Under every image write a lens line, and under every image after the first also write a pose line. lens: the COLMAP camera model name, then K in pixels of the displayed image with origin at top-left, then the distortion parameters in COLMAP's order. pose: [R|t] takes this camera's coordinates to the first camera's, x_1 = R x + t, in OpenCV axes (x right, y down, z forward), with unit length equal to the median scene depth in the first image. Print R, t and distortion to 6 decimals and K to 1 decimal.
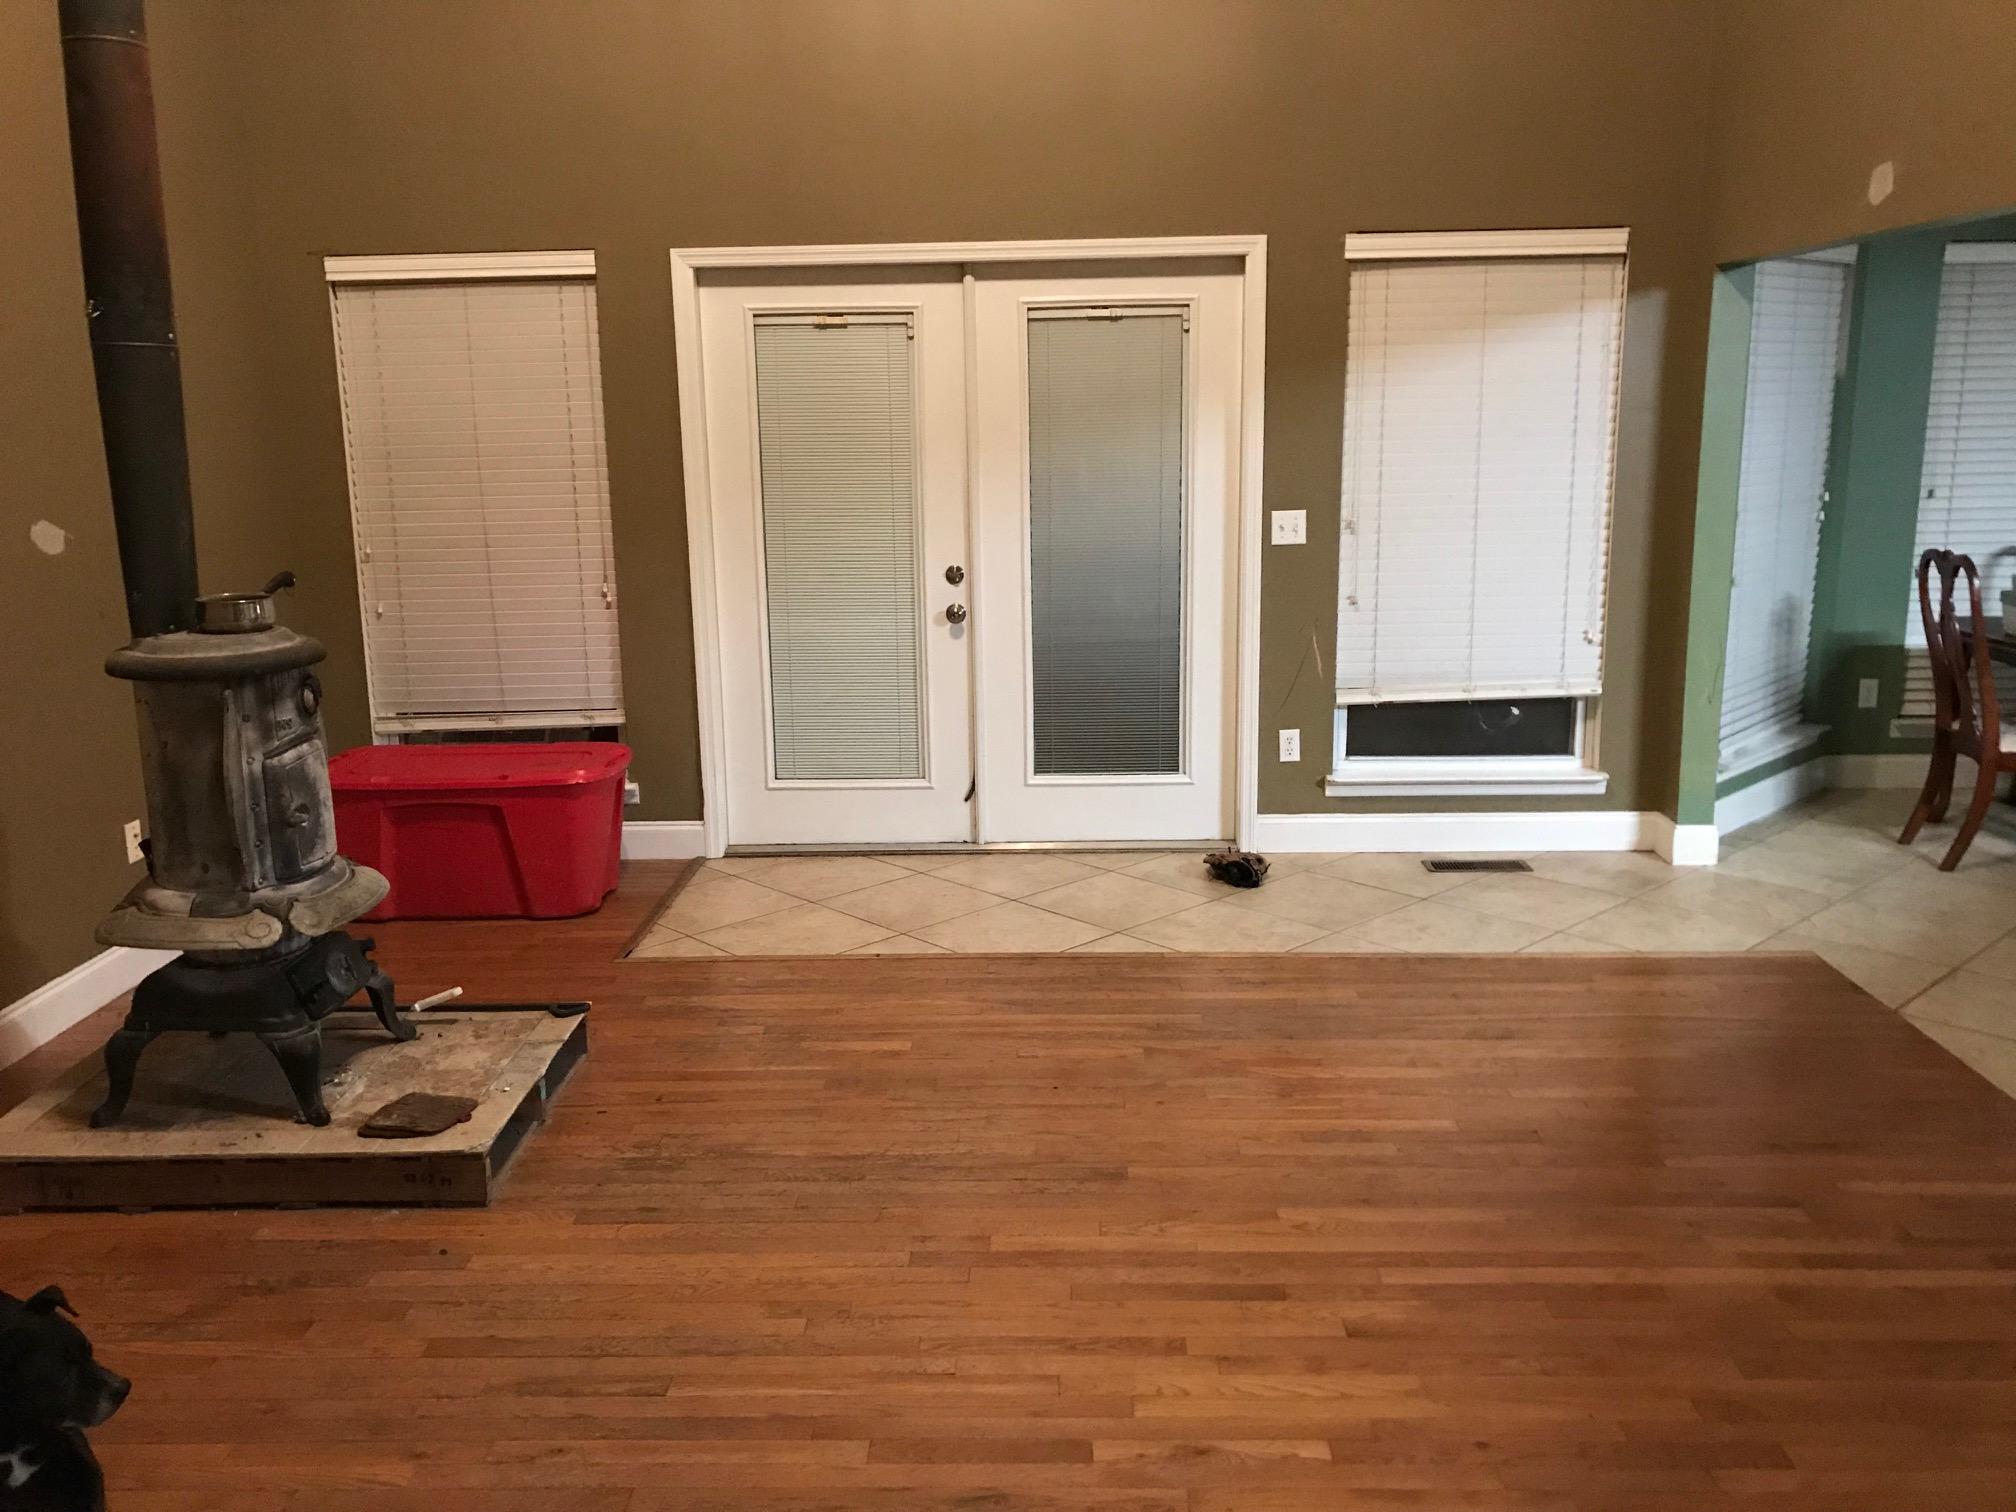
lens RADIAL K [[1642.2, 0, 1008.0], [0, 1642.2, 756.0], [0, 0, 1]] dist [0.073683, -0.081061]
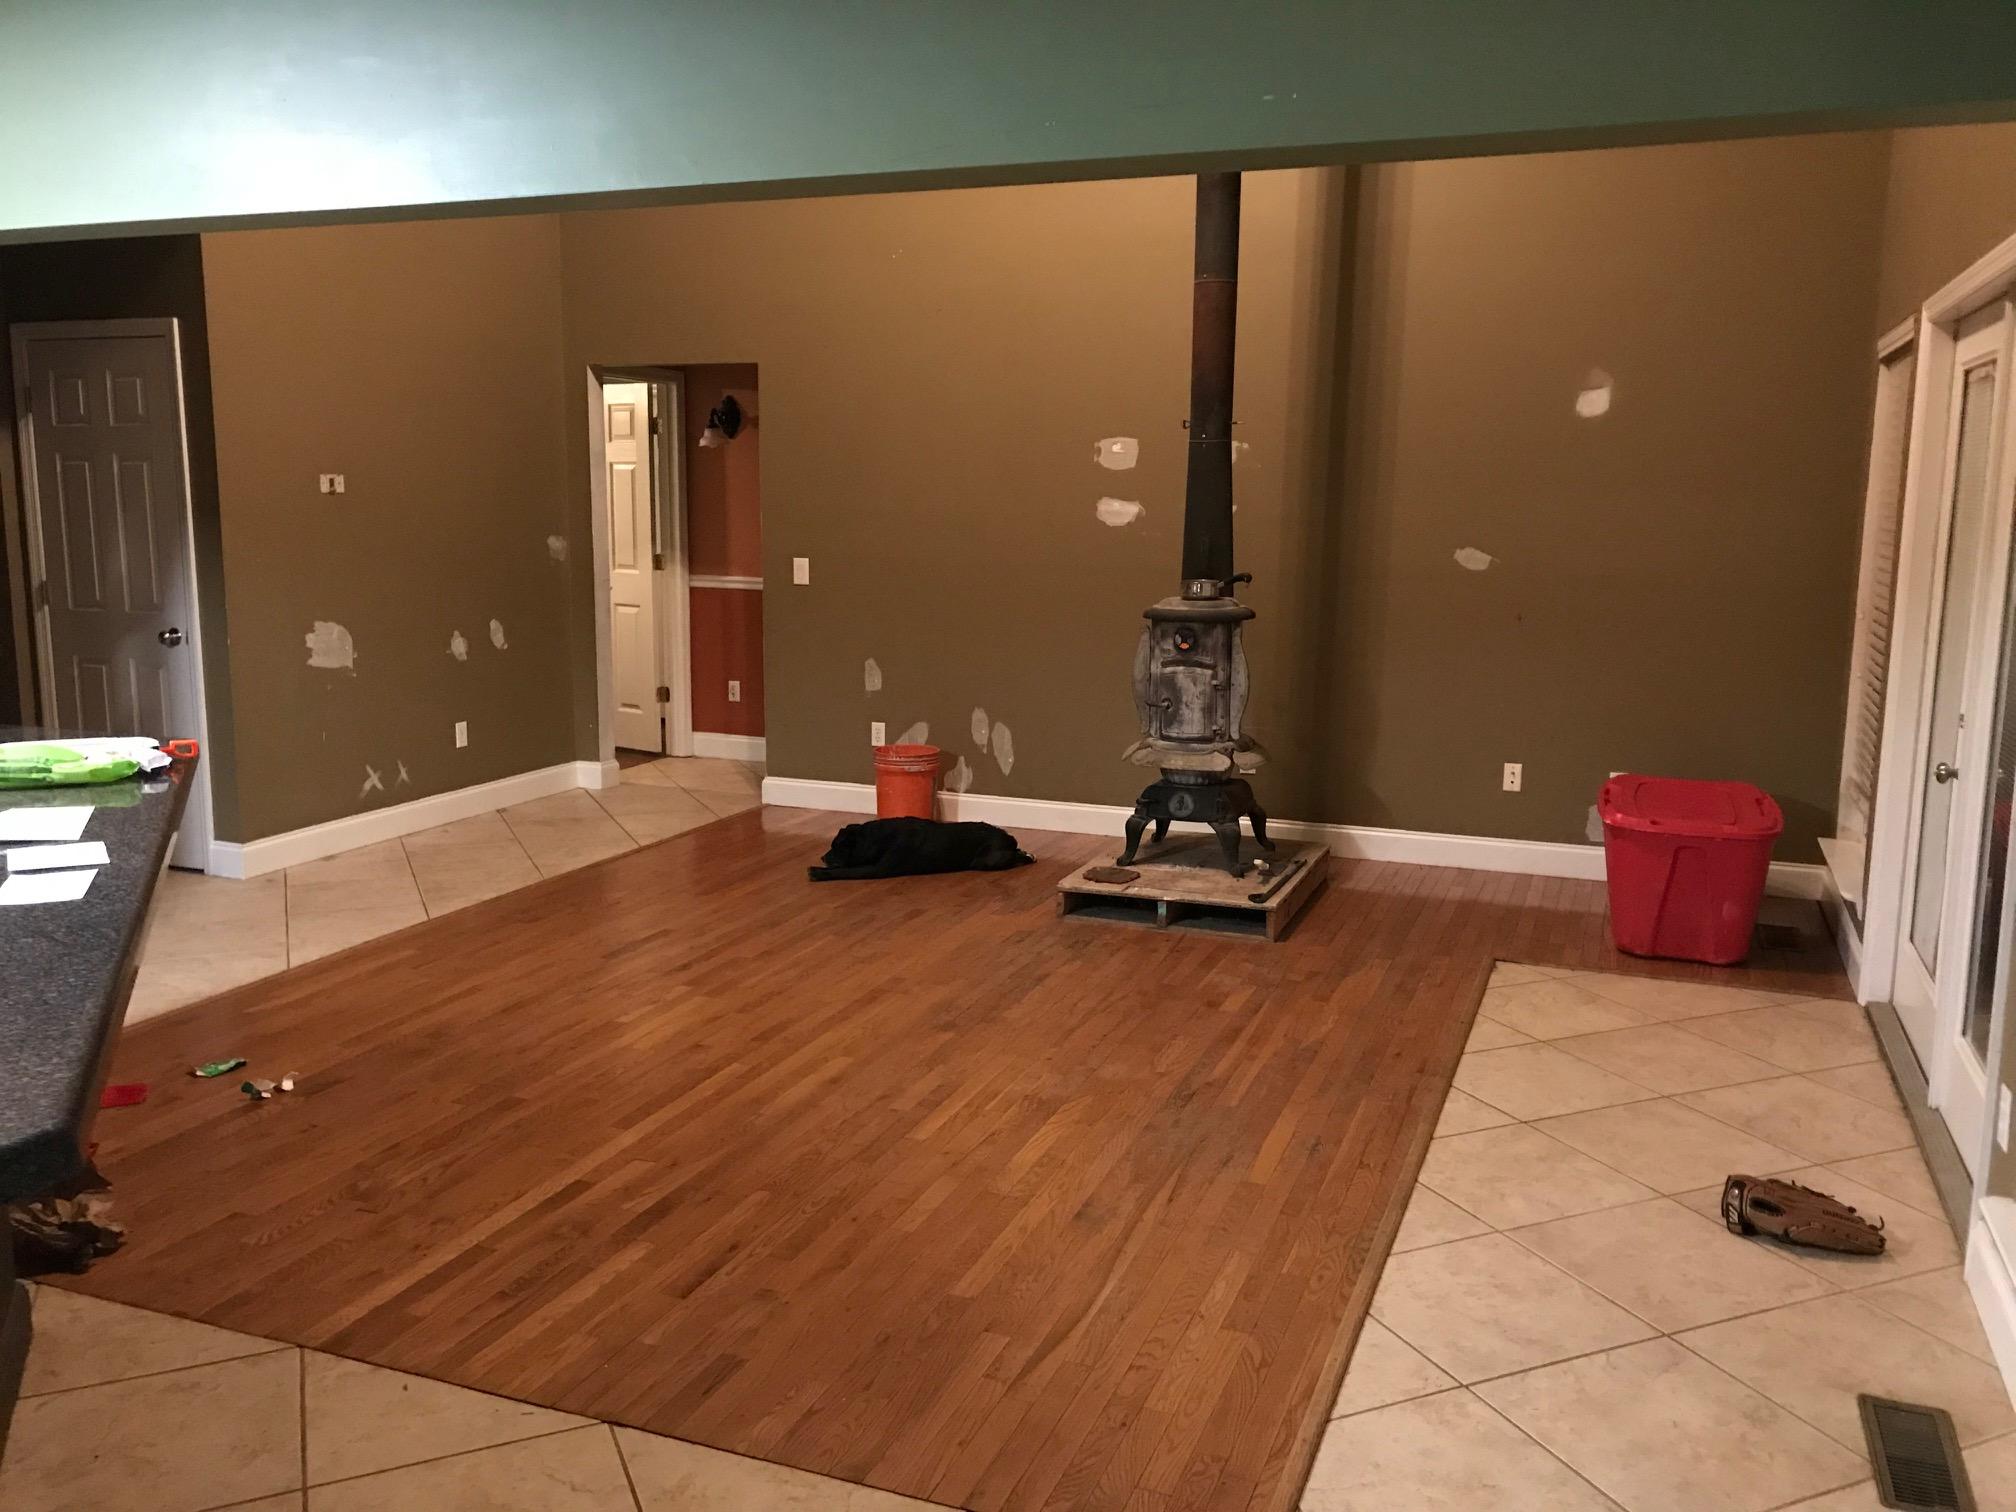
lens RADIAL K [[1642.2, 0, 1008.0], [0, 1642.2, 756.0], [0, 0, 1]] dist [0.073683, -0.081061]
pose [[-0.333460, 0.166345, -0.927973, 0.805977], [-0.209939, 0.946493, 0.245104, -0.193584], [0.919092, 0.276550, -0.280695, 0.860587]]
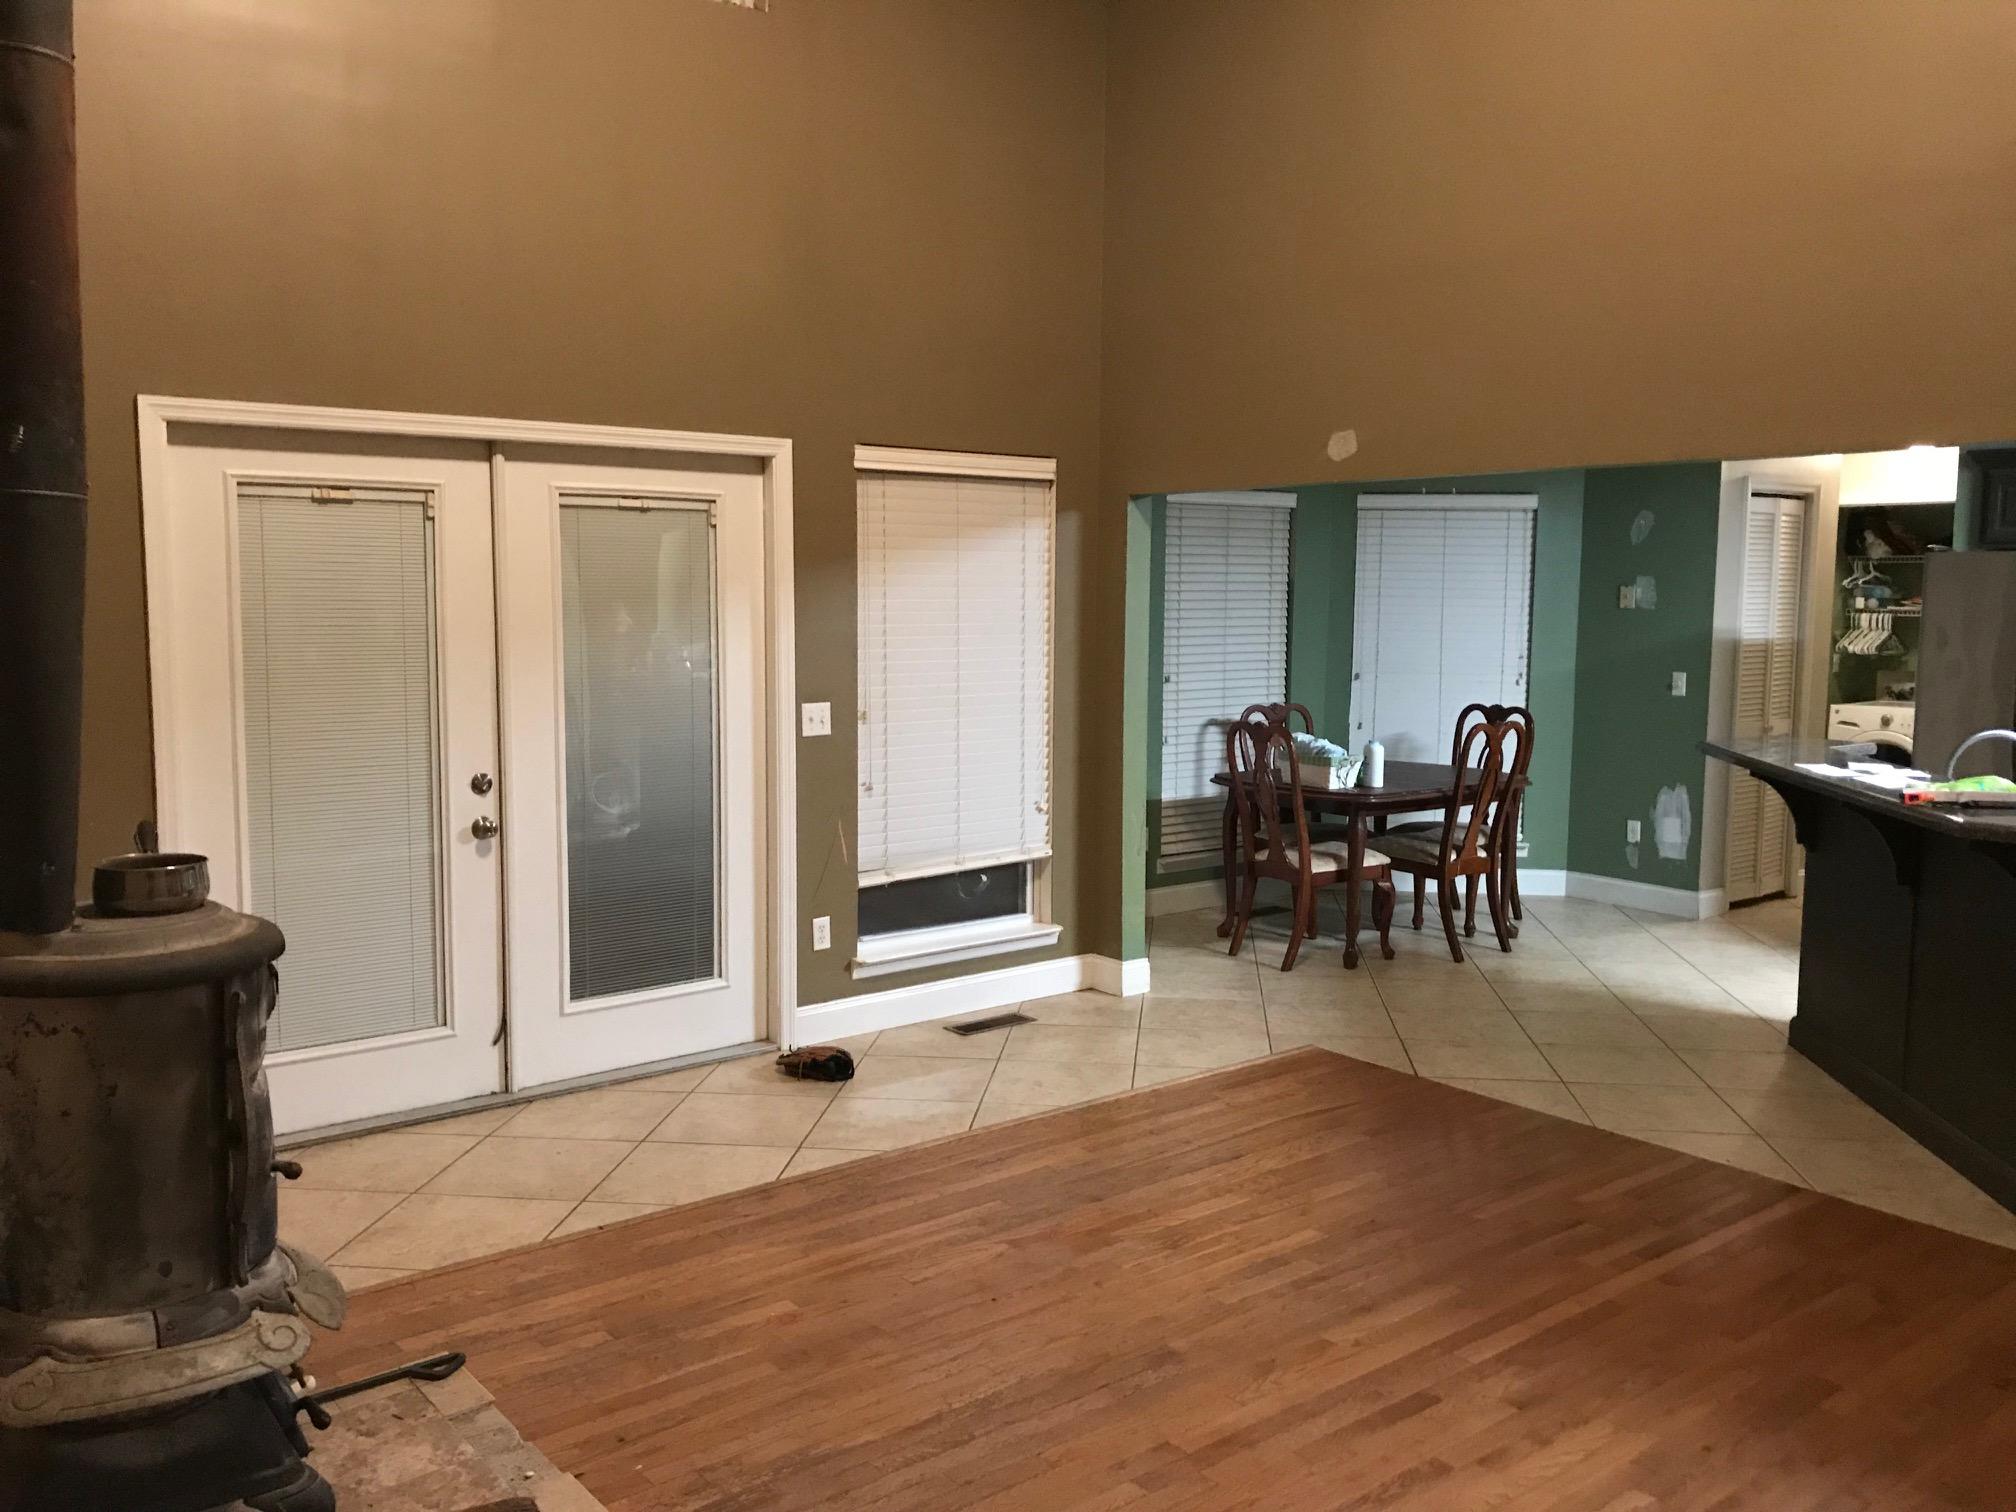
lens RADIAL K [[1669.3, 0, 1013.0], [0, 1669.3, 745.6], [0, 0, 1]] dist [0.068122, -0.064718]
pose [[0.756288, -0.043679, 0.652779, -0.417991], [0.121280, 0.989835, -0.074279, -0.031287], [-0.642899, 0.135346, 0.753898, 0.147725]]
